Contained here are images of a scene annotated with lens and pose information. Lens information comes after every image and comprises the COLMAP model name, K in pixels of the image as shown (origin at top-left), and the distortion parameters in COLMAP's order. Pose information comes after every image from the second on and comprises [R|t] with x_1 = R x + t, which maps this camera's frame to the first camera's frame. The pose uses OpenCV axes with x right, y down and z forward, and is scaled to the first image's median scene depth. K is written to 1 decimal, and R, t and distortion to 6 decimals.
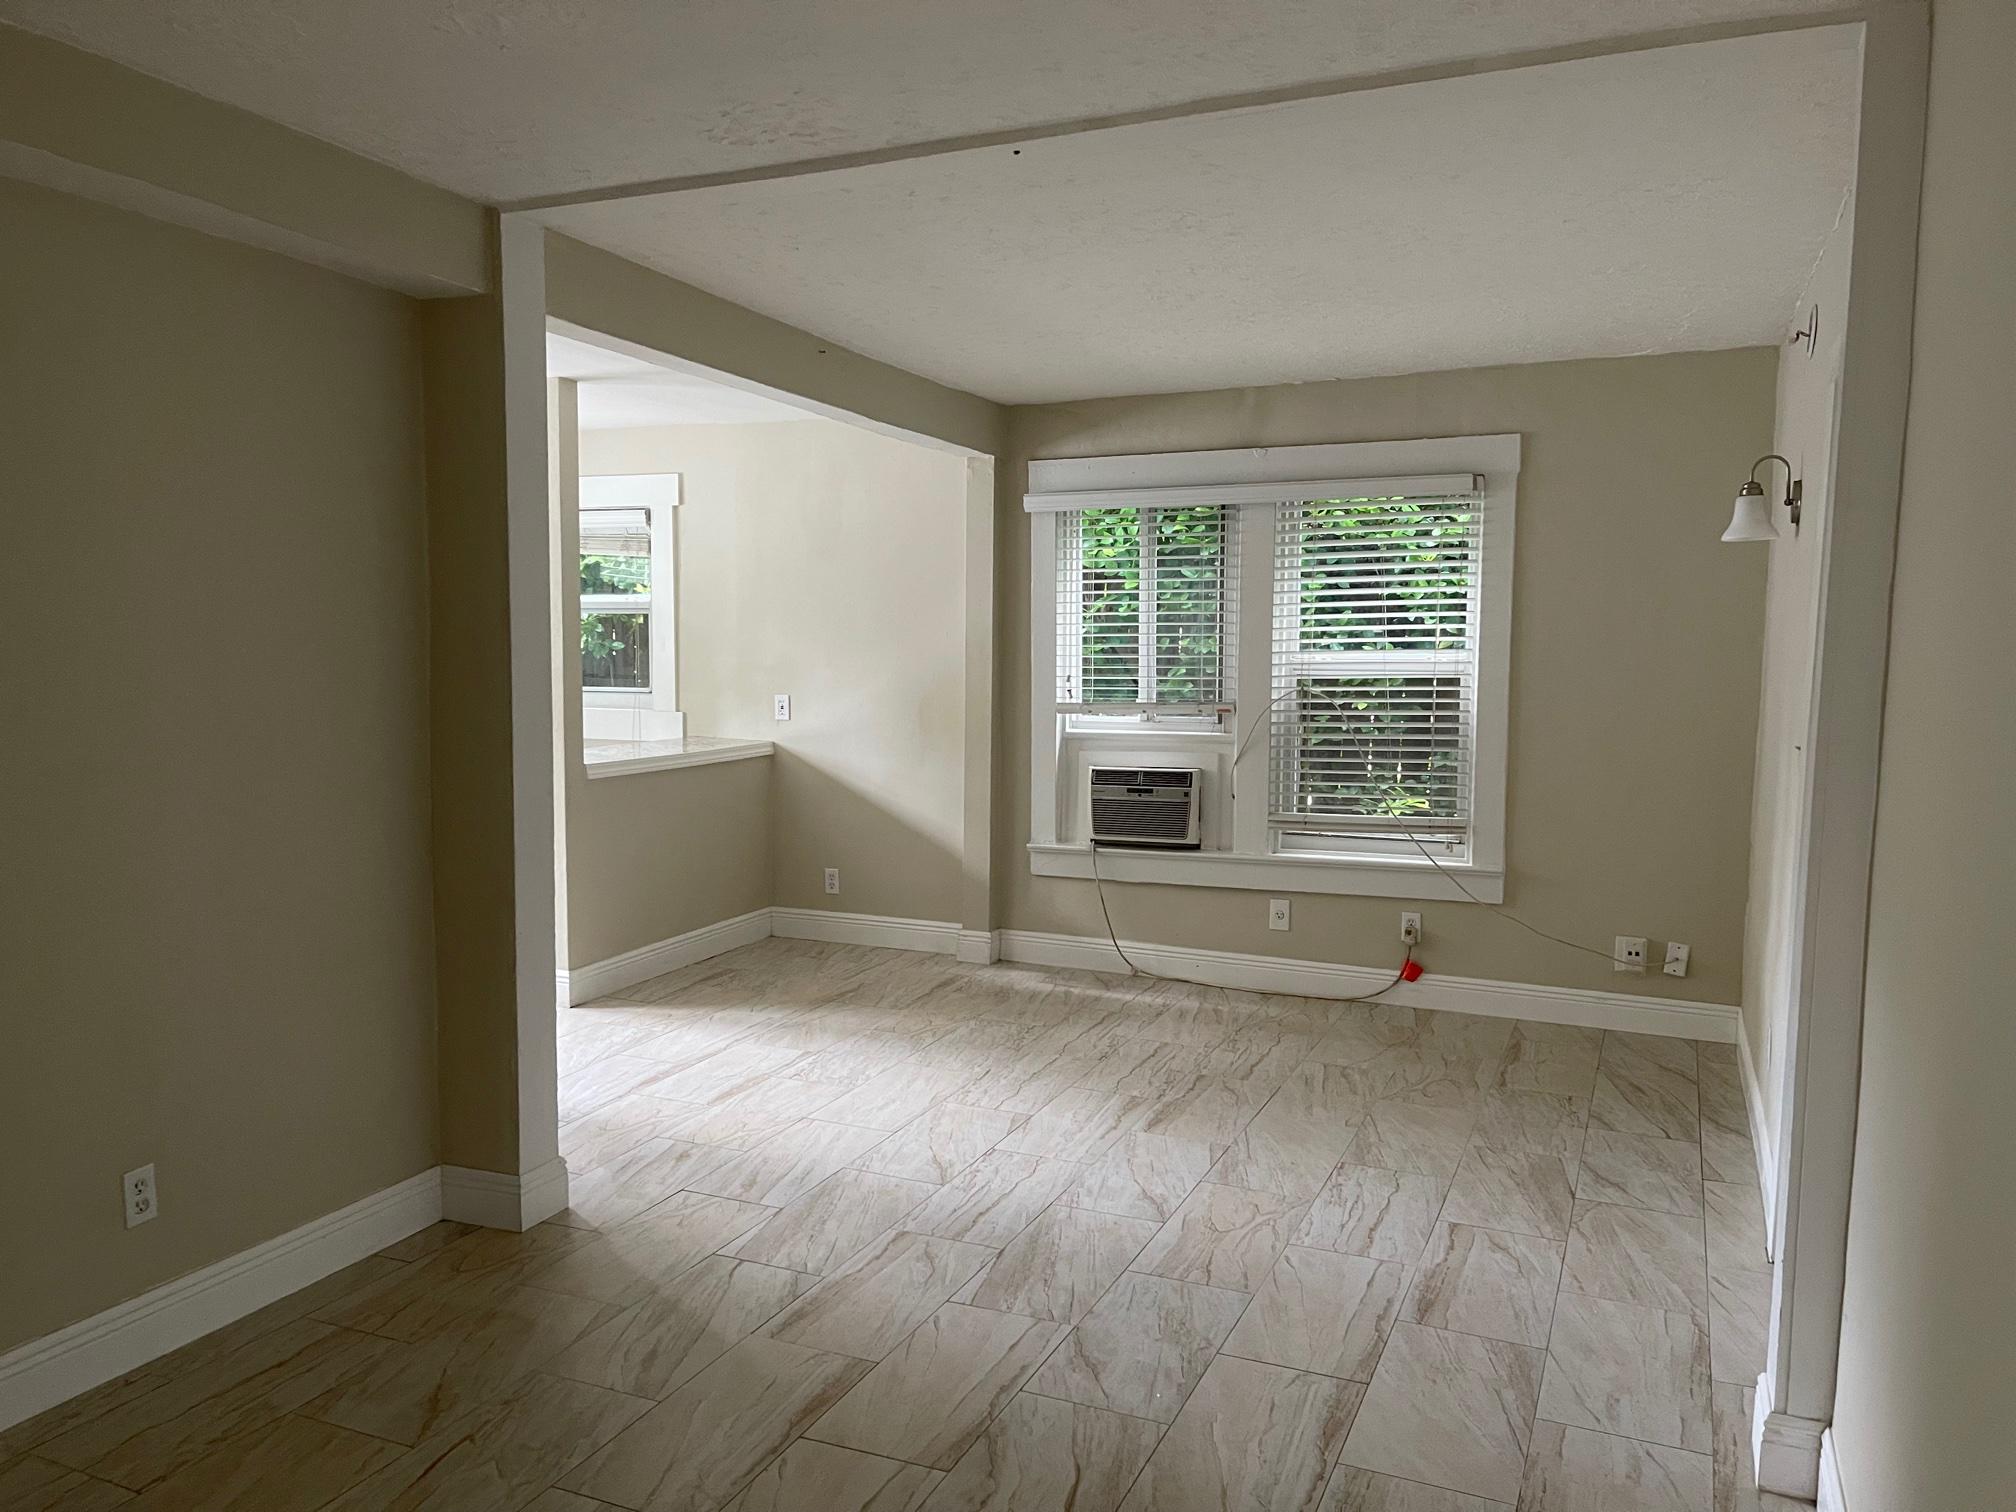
lens RADIAL K [[1653.8, 0, 1008.0], [0, 1653.8, 756.0], [0, 0, 1]] dist [0.055417, -0.054398]
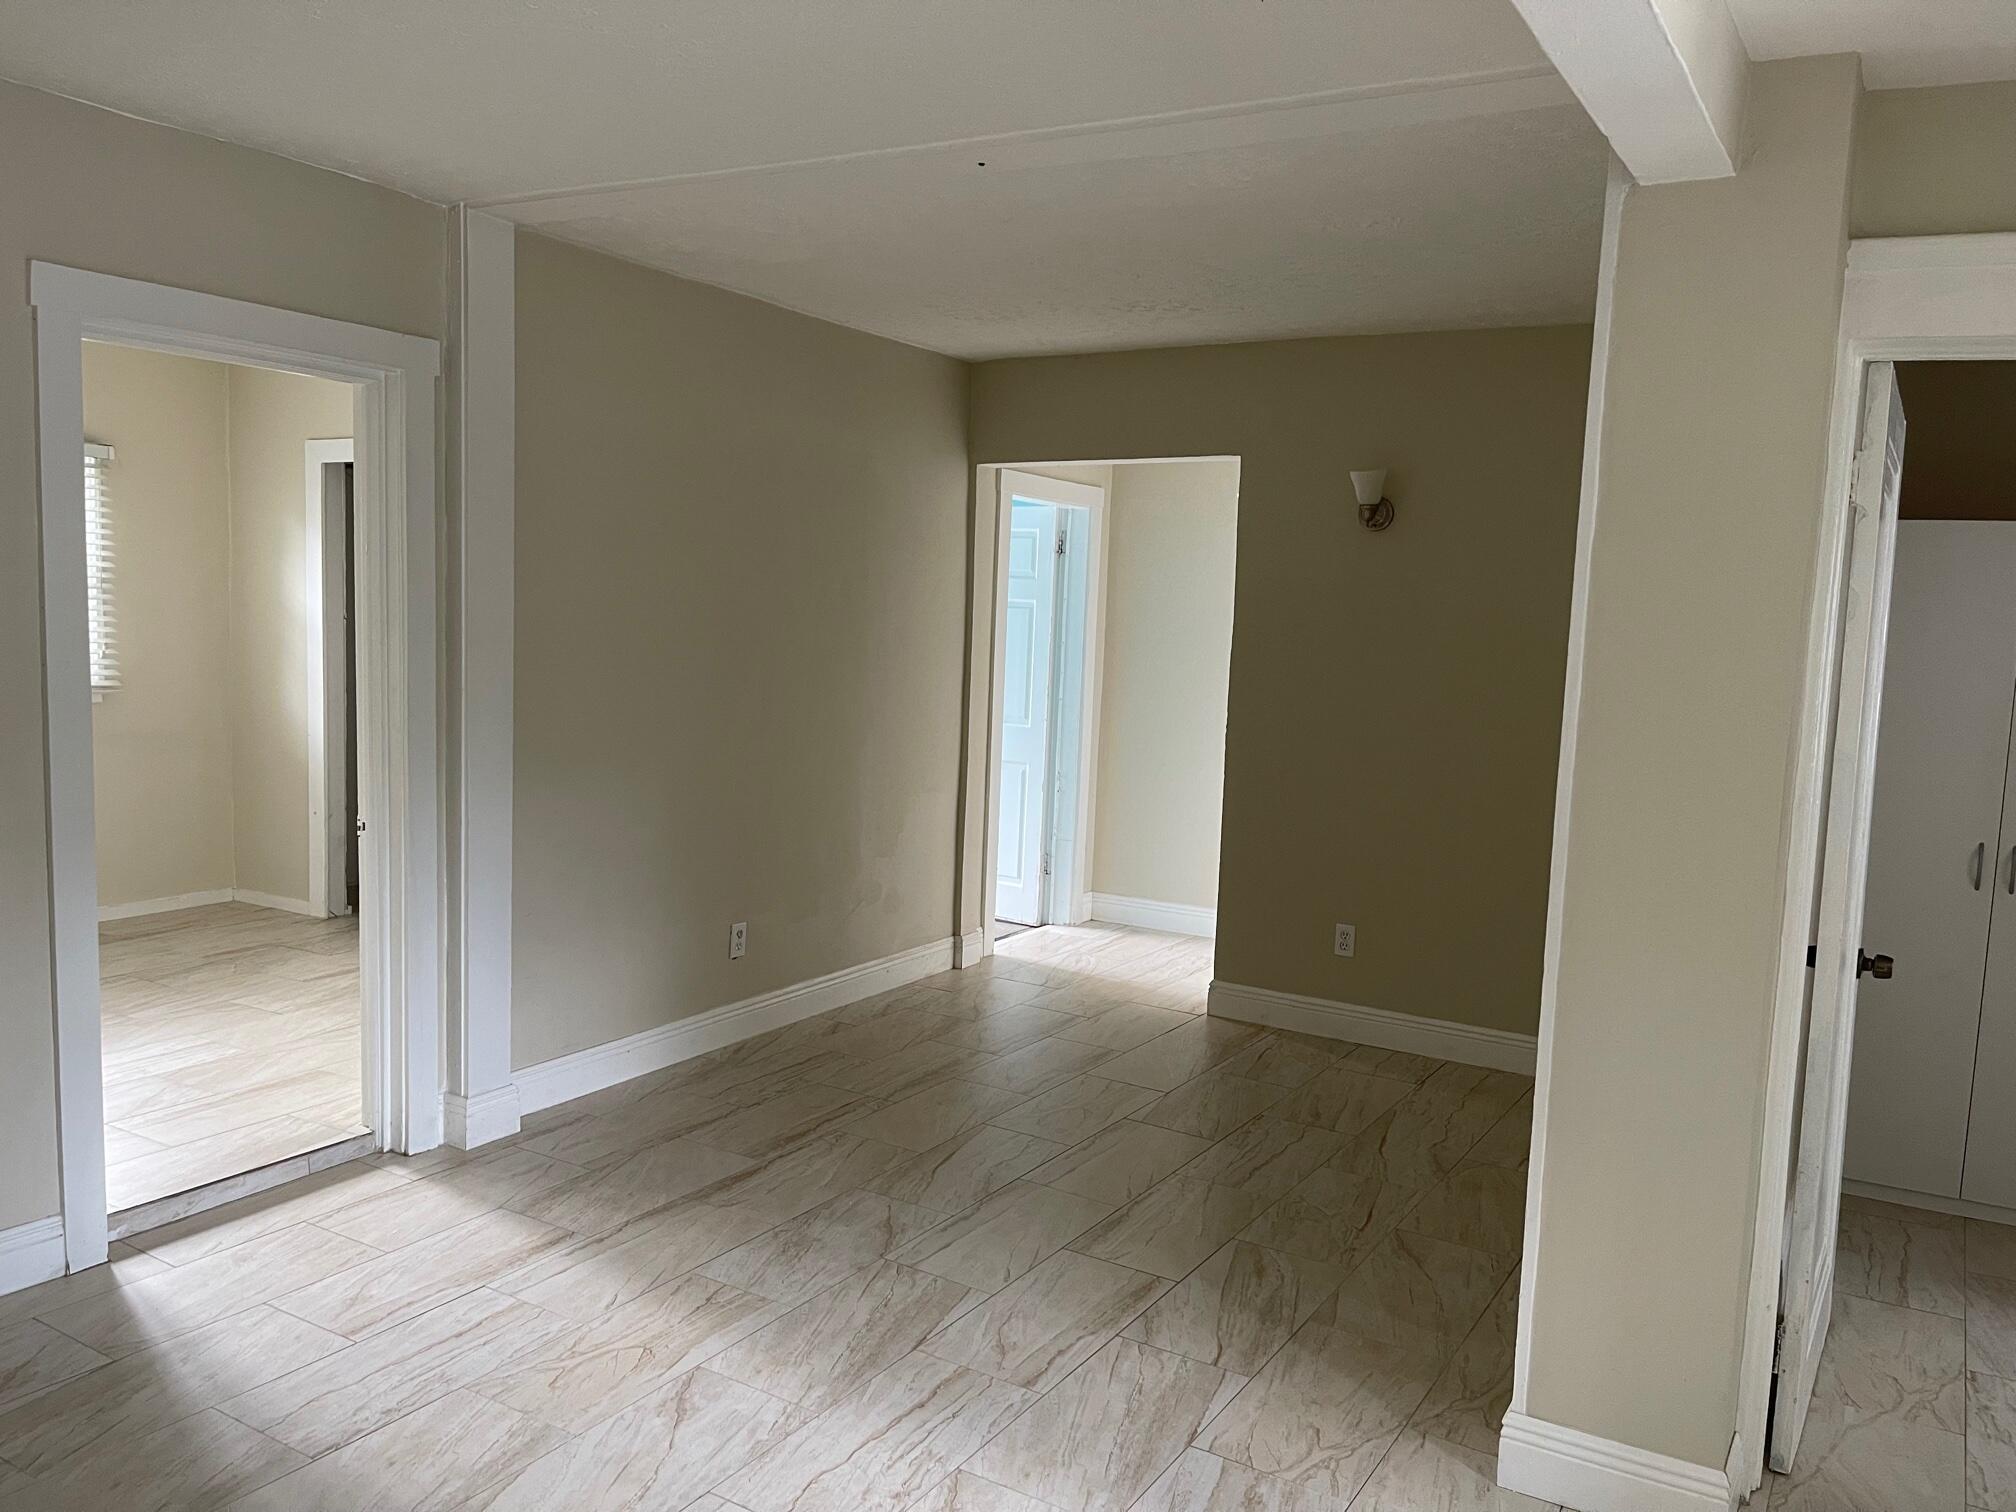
lens RADIAL K [[1653.8, 0, 1008.0], [0, 1653.8, 756.0], [0, 0, 1]] dist [0.055417, -0.054398]
pose [[-0.990917, -0.061112, 0.119788, -0.139667], [-0.039403, 0.983627, 0.175857, -0.162683], [-0.128573, 0.169540, -0.977100, 1.840281]]
